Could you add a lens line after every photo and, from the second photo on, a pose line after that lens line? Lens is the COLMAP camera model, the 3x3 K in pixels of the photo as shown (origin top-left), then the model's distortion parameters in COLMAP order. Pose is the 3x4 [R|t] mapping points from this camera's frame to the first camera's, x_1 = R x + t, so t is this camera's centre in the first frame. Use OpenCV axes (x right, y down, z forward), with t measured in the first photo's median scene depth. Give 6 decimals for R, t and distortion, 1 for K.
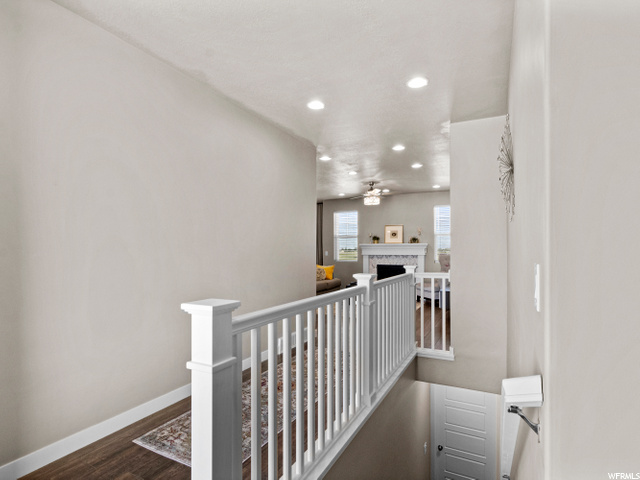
lens RADIAL K [[341.1, 0, 322.1], [0, 341.1, 245.7], [0, 0, 1]] dist [0.005714, 0.001011]
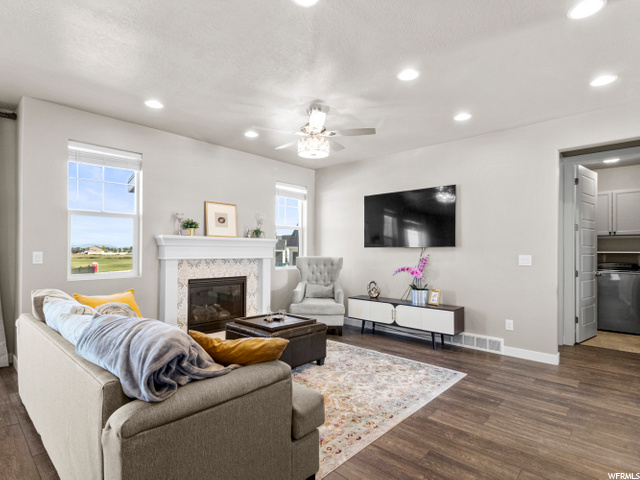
lens RADIAL K [[341.1, 0, 321.8], [0, 341.1, 246.0], [0, 0, 1]] dist [0.005714, 0.001011]
pose [[0.256035, 0.019135, 0.966478, -0.261648], [-0.014458, 0.999768, -0.015964, 0.013443], [-0.966559, -0.009886, 0.256253, 0.711497]]
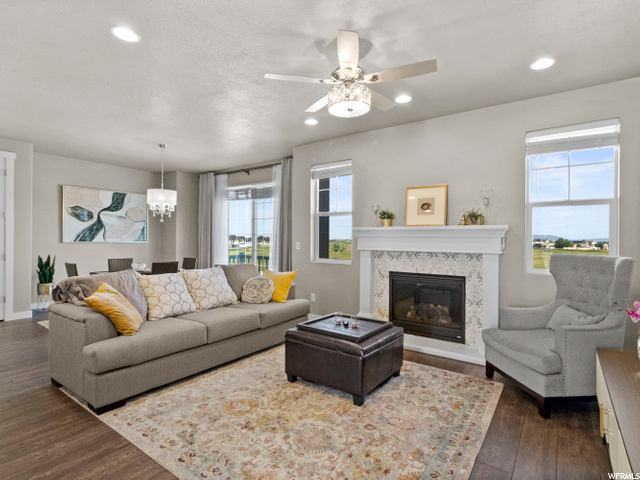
lens RADIAL K [[341.1, 0, 319.7], [0, 341.1, 238.2], [0, 0, 1]] dist [0.005714, 0.001011]
pose [[0.989155, 0.011094, -0.146454, 0.137867], [-0.010652, 0.999936, 0.003802, 0.008889], [0.146487, -0.002200, 0.989210, 0.531045]]
